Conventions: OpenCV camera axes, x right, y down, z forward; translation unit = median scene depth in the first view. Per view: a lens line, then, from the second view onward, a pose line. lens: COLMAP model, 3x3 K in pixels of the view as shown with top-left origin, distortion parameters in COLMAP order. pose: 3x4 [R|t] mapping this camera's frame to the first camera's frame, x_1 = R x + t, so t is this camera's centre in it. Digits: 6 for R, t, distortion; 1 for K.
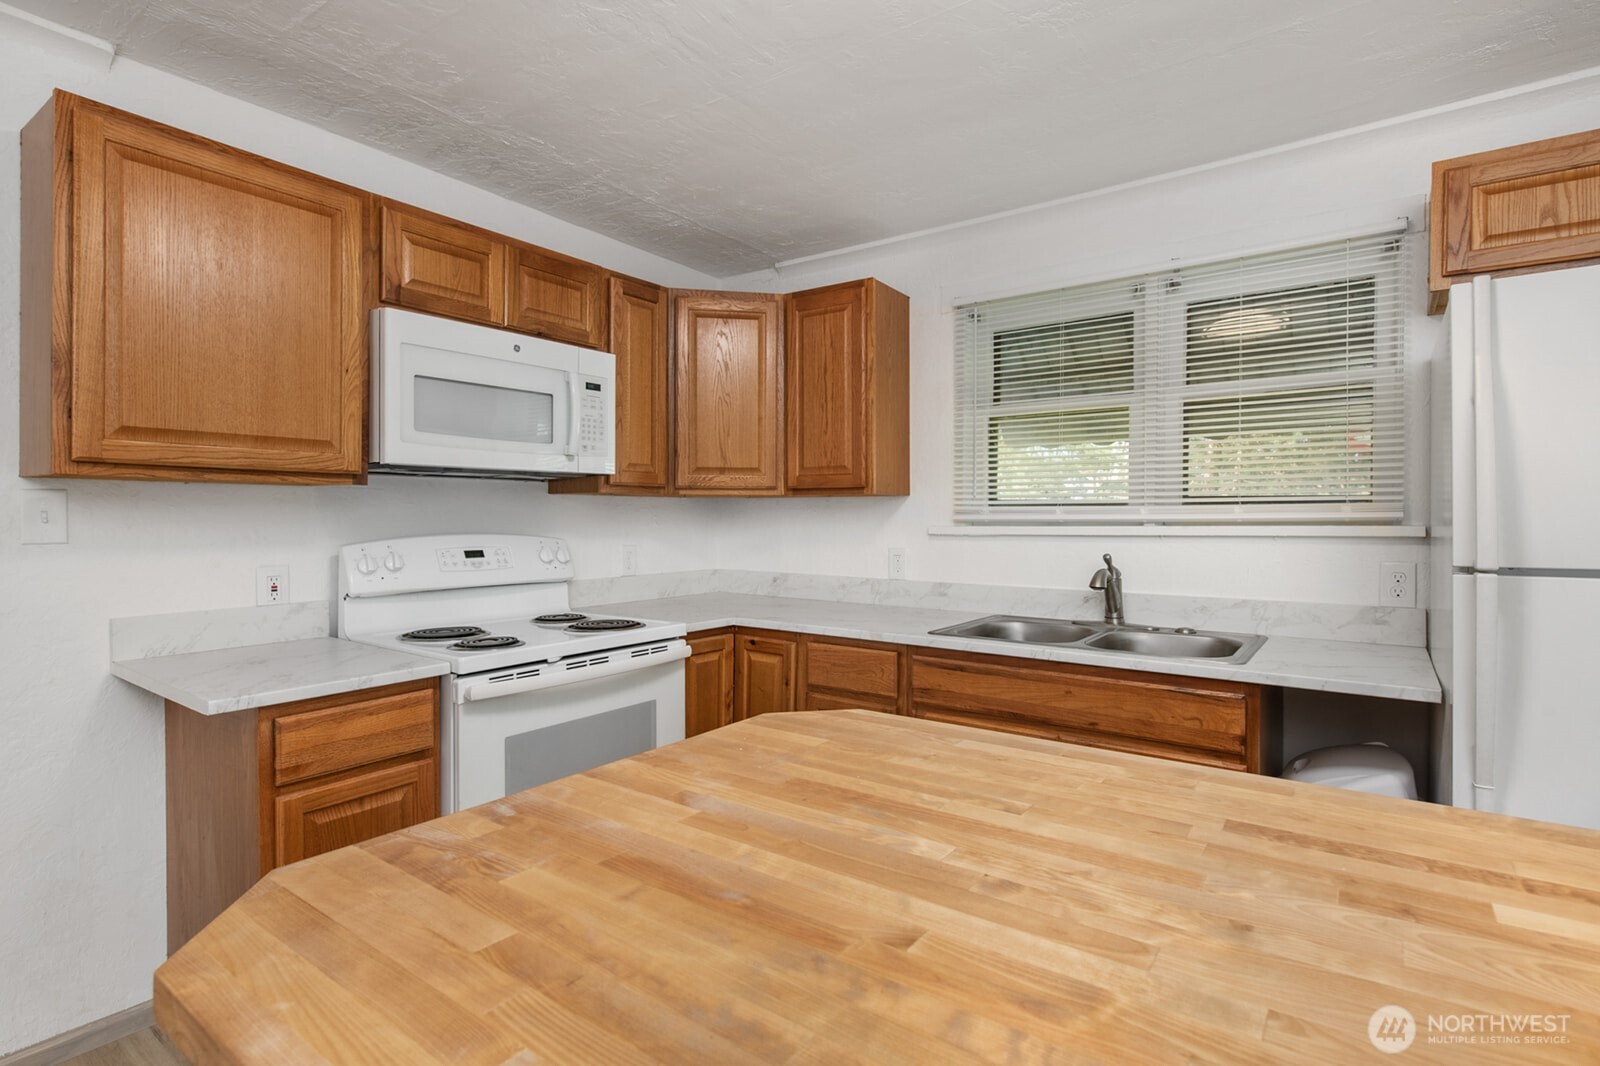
lens RADIAL K [[800.5, 0, 800.0], [0, 800.5, 533.0], [0, 0, 1]] dist [-0.001854, -0.000611]
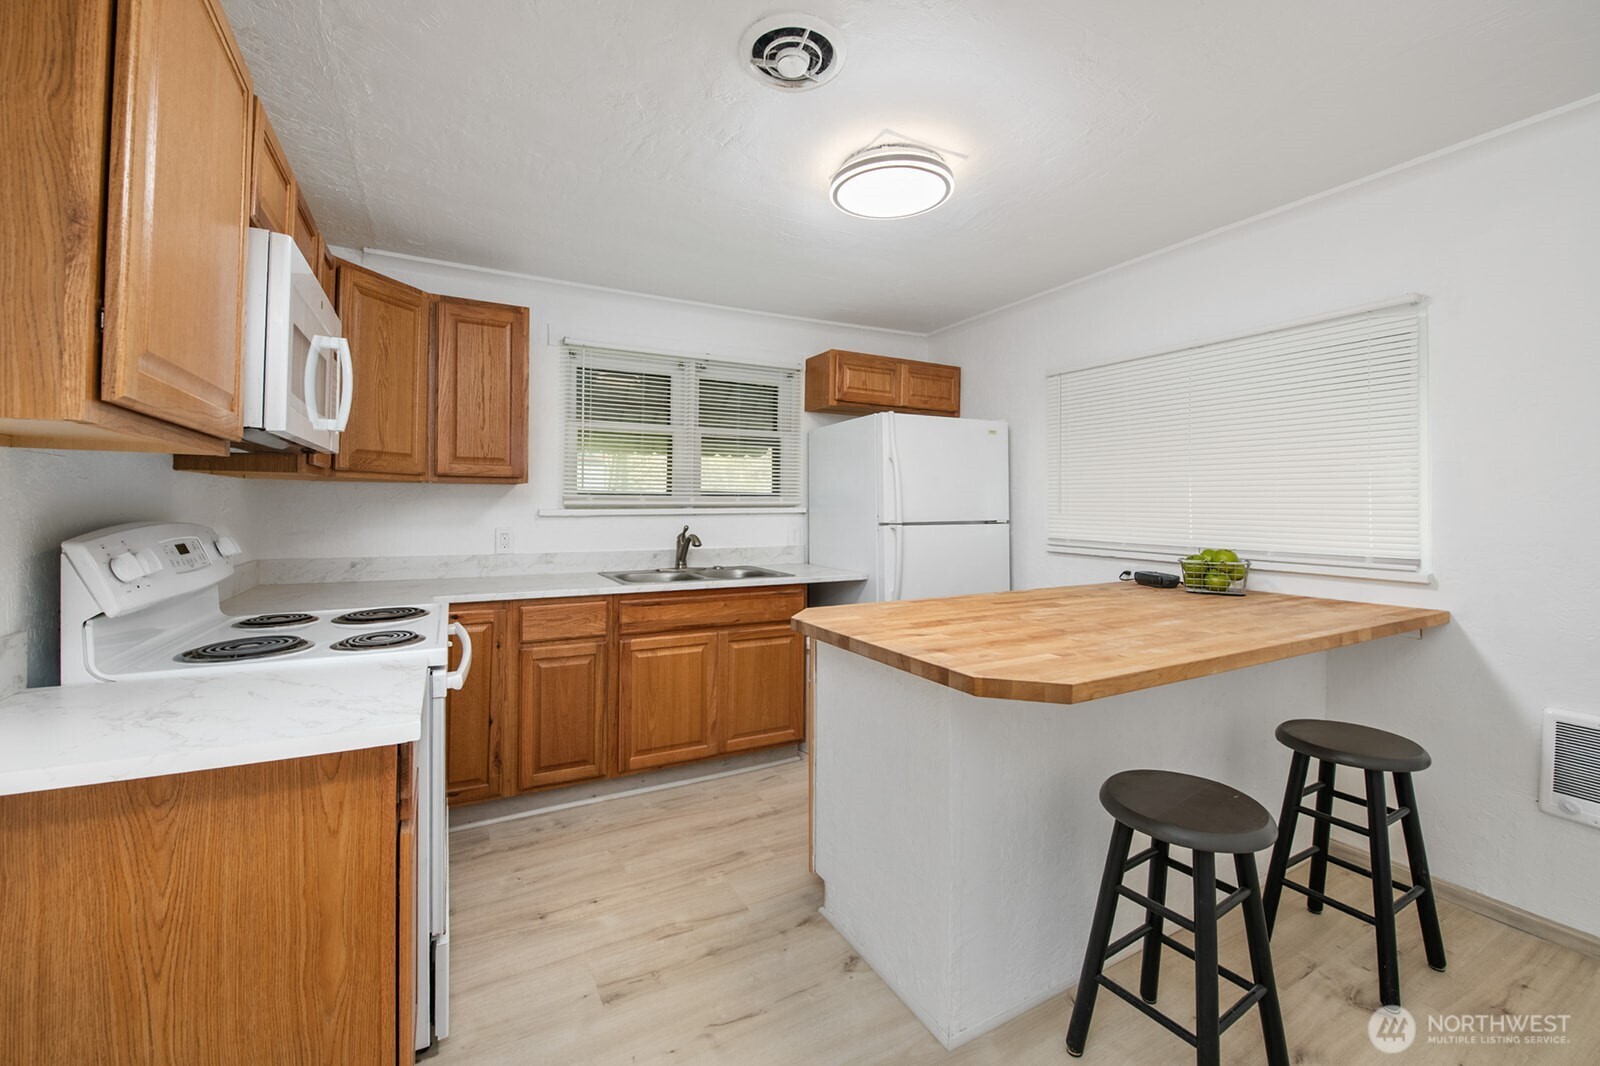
lens RADIAL K [[651.1, 0, 798.5], [0, 651.1, 507.8], [0, 0, 1]] dist [-0.000358, -0.000020]
pose [[0.416568, -0.004631, 0.909093, -0.634131], [0.014772, 0.999889, -0.001676, -0.003302], [-0.908985, 0.014127, 0.416590, 0.202526]]
